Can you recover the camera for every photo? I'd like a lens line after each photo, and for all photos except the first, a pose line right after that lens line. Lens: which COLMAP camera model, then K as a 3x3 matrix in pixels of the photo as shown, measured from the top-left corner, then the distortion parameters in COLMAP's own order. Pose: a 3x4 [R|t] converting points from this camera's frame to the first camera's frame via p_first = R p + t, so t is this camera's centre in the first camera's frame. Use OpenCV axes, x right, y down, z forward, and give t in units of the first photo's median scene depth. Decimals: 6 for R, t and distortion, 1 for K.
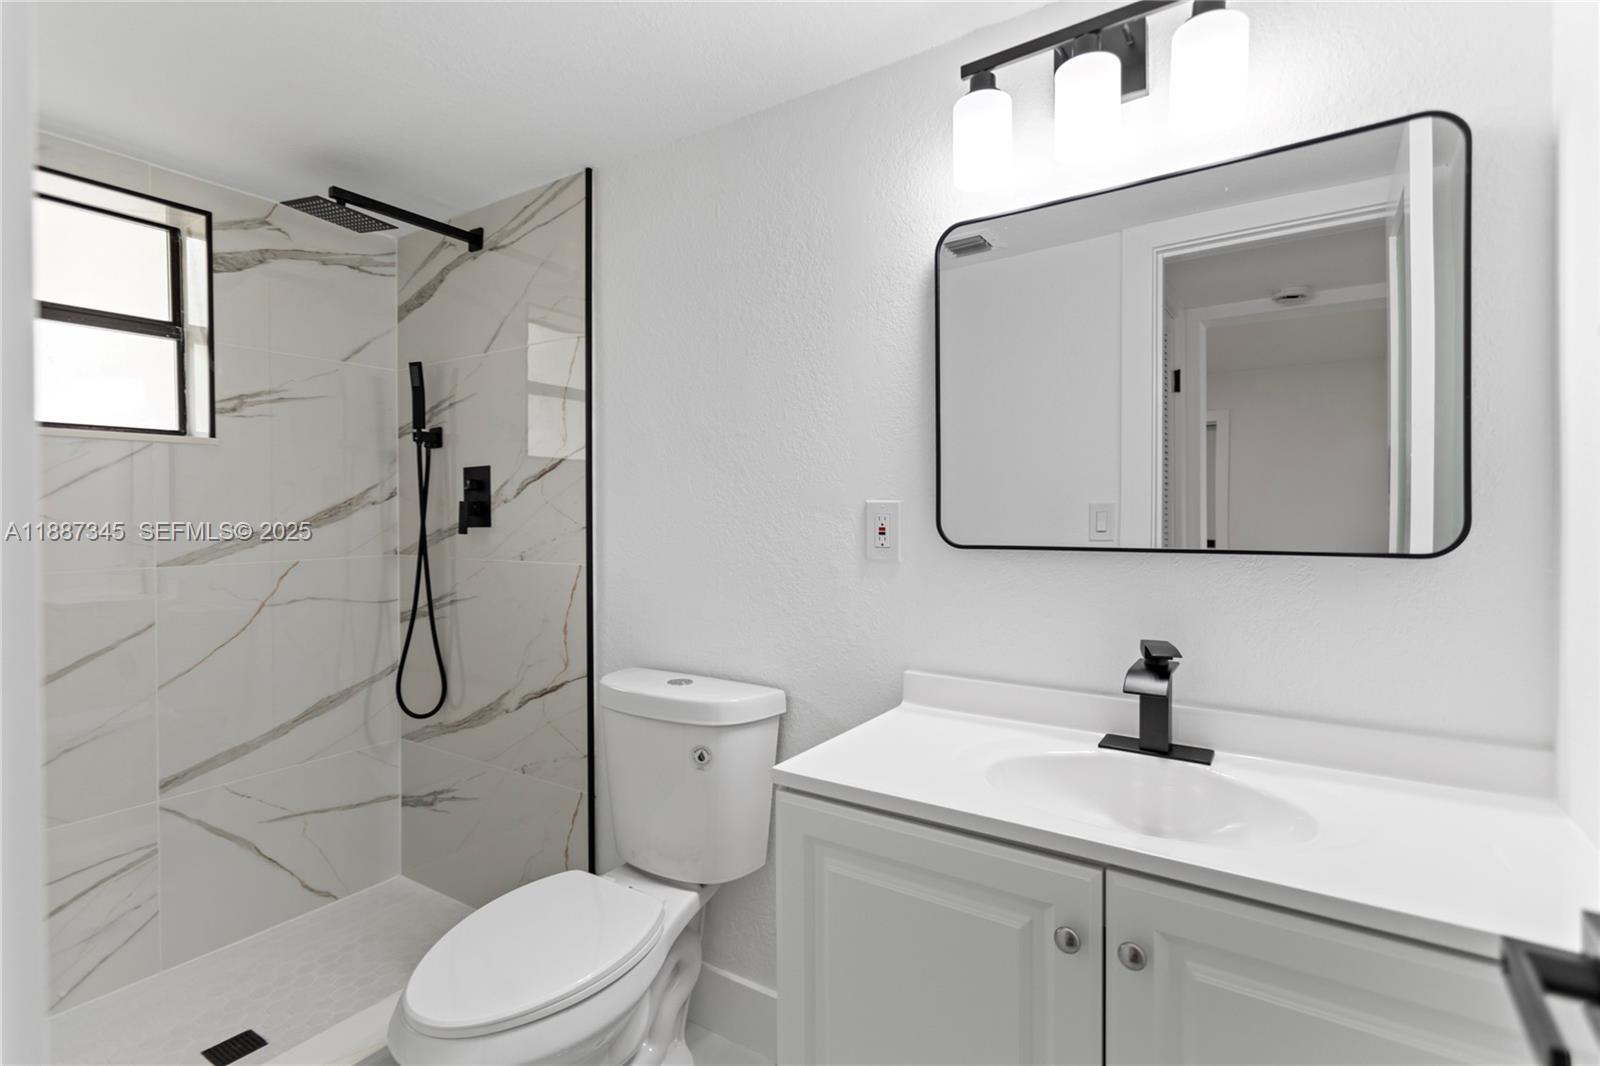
lens RADIAL K [[782.9, 0, 789.8], [0, 782.9, 509.4], [0, 0, 1]] dist [0.002486, 0.000636]
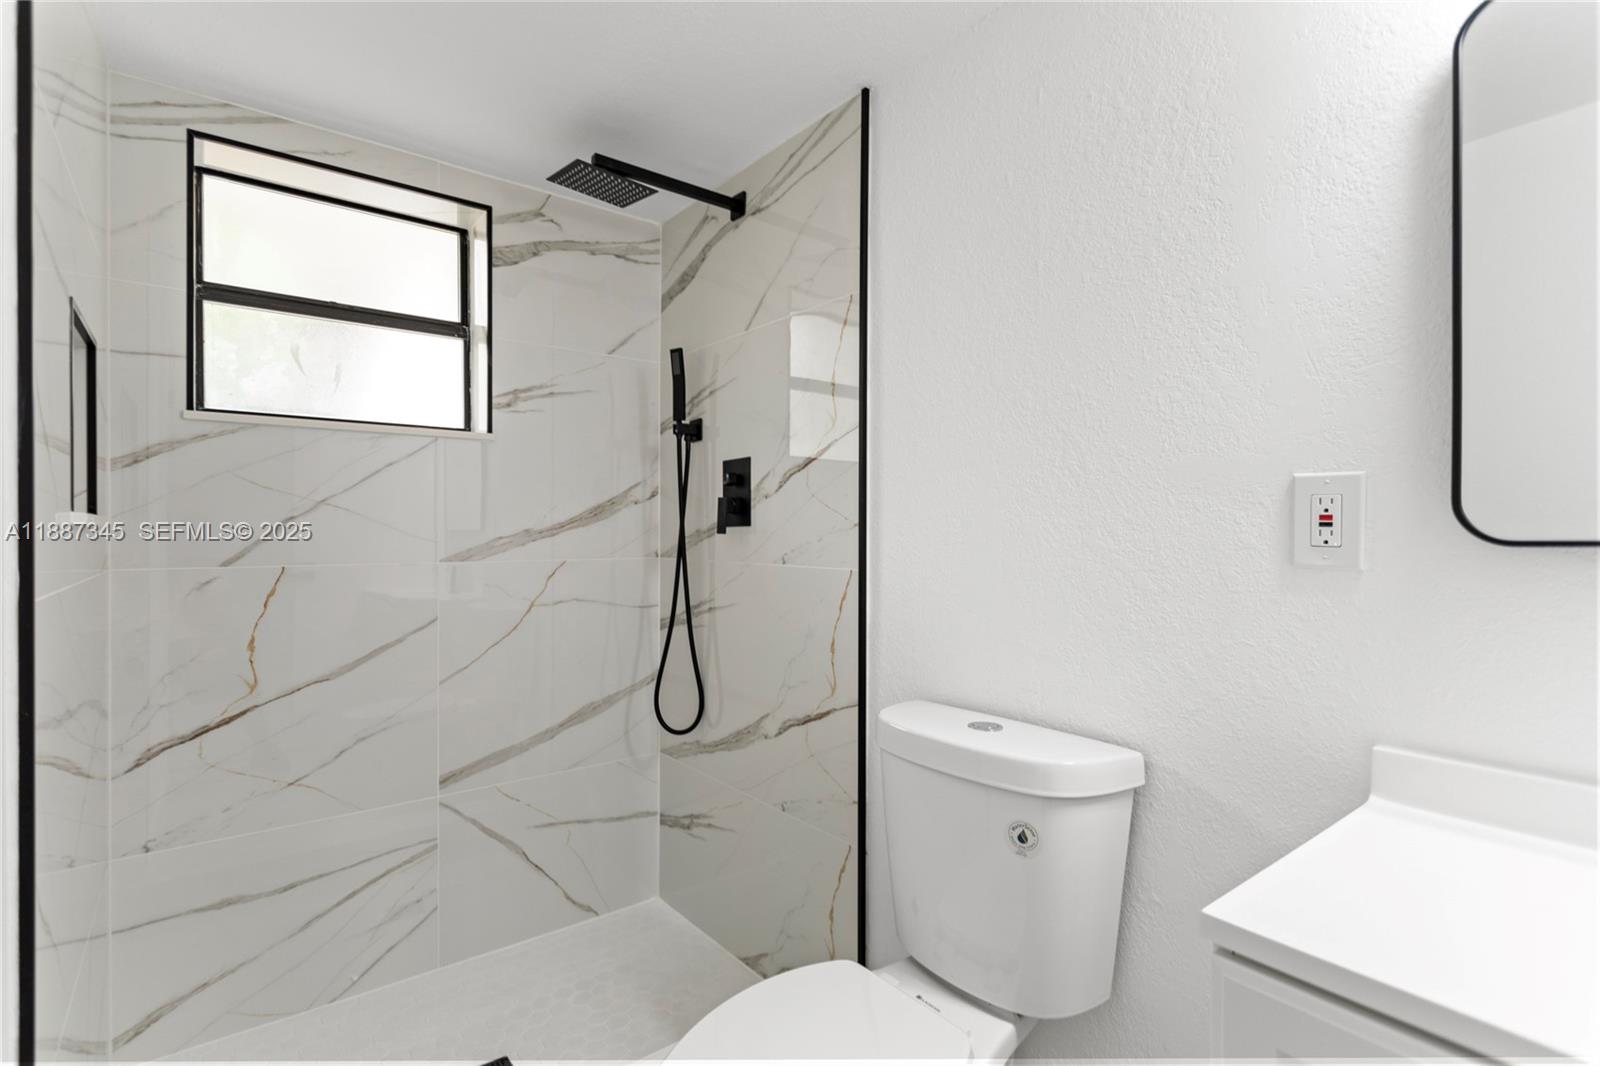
lens RADIAL K [[782.9, 0, 789.8], [0, 782.9, 509.4], [0, 0, 1]] dist [0.002486, 0.000636]
pose [[0.950626, 0.000371, -0.310338, -0.065427], [-0.008319, 0.999670, -0.024289, 0.025122], [0.310227, 0.025671, 0.950316, 0.173233]]
